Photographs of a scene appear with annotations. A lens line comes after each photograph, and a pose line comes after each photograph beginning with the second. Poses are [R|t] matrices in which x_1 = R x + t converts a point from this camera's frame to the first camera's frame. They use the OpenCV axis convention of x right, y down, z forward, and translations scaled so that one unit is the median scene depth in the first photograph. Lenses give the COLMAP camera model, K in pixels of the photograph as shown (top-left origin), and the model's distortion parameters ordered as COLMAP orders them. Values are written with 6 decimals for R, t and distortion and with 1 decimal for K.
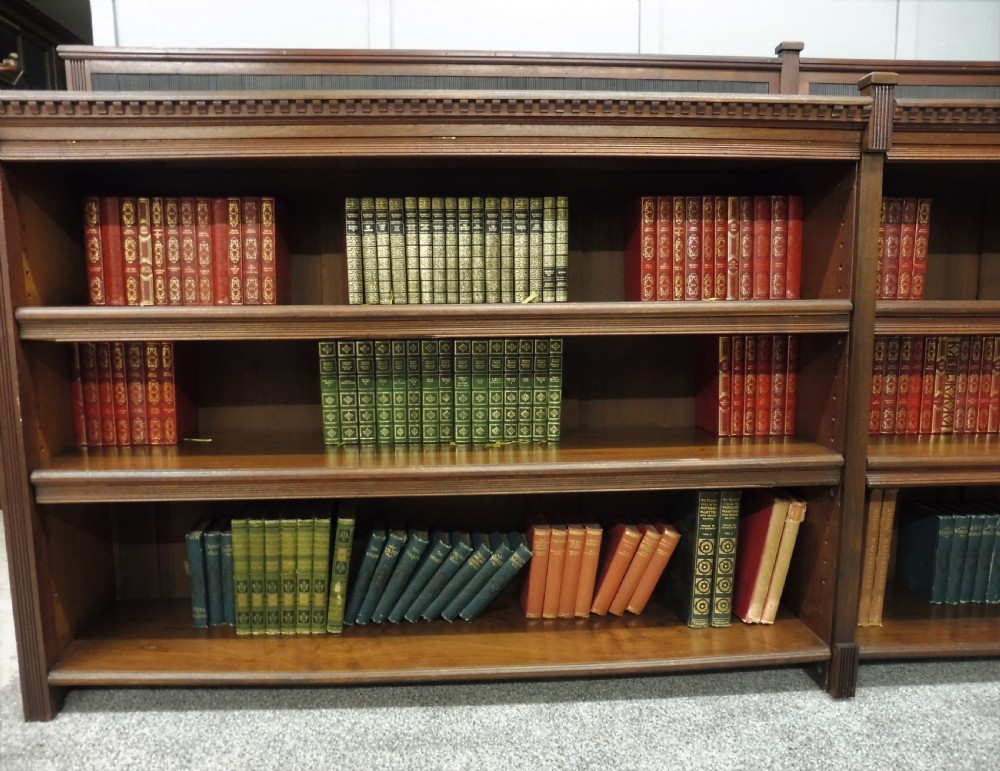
lens RADIAL K [[741.8, 0, 500.0], [0, 741.8, 385.5], [0, 0, 1]] dist [-0.039604, -0.010681]
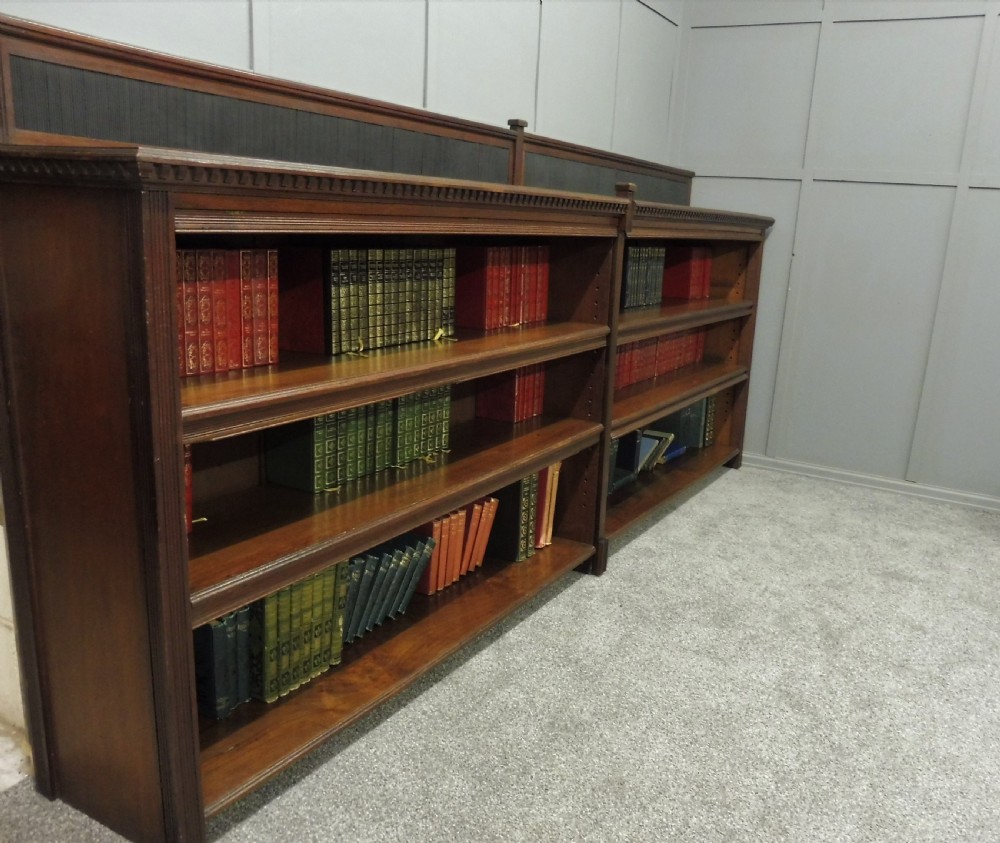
lens RADIAL K [[859.7, 0, 529.1], [0, 859.7, 452.6], [0, 0, 1]] dist [0.003073, -0.081702]
pose [[0.544548, -0.187560, 0.817489, -1.043983], [0.051649, 0.980325, 0.190515, -0.187571], [-0.837138, -0.061522, 0.543521, 0.114294]]
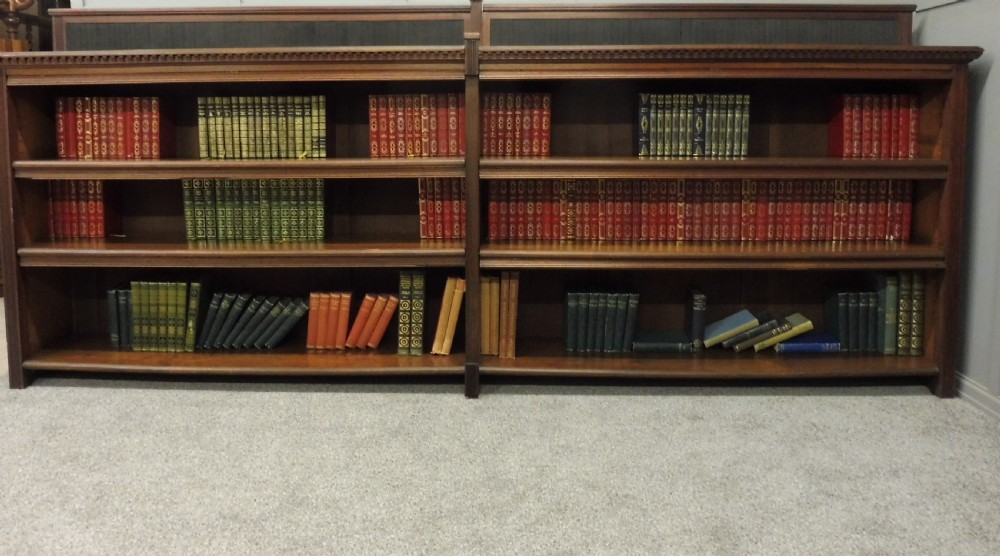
lens RADIAL K [[752.7, 0, 497.4], [0, 752.7, 170.3], [0, 0, 1]] dist [-0.024467, -0.036708]
pose [[0.996870, 0.007625, -0.078685, 0.619702], [-0.011603, 0.998670, -0.050227, -0.000689], [0.078198, 0.050983, 0.995633, -0.679922]]
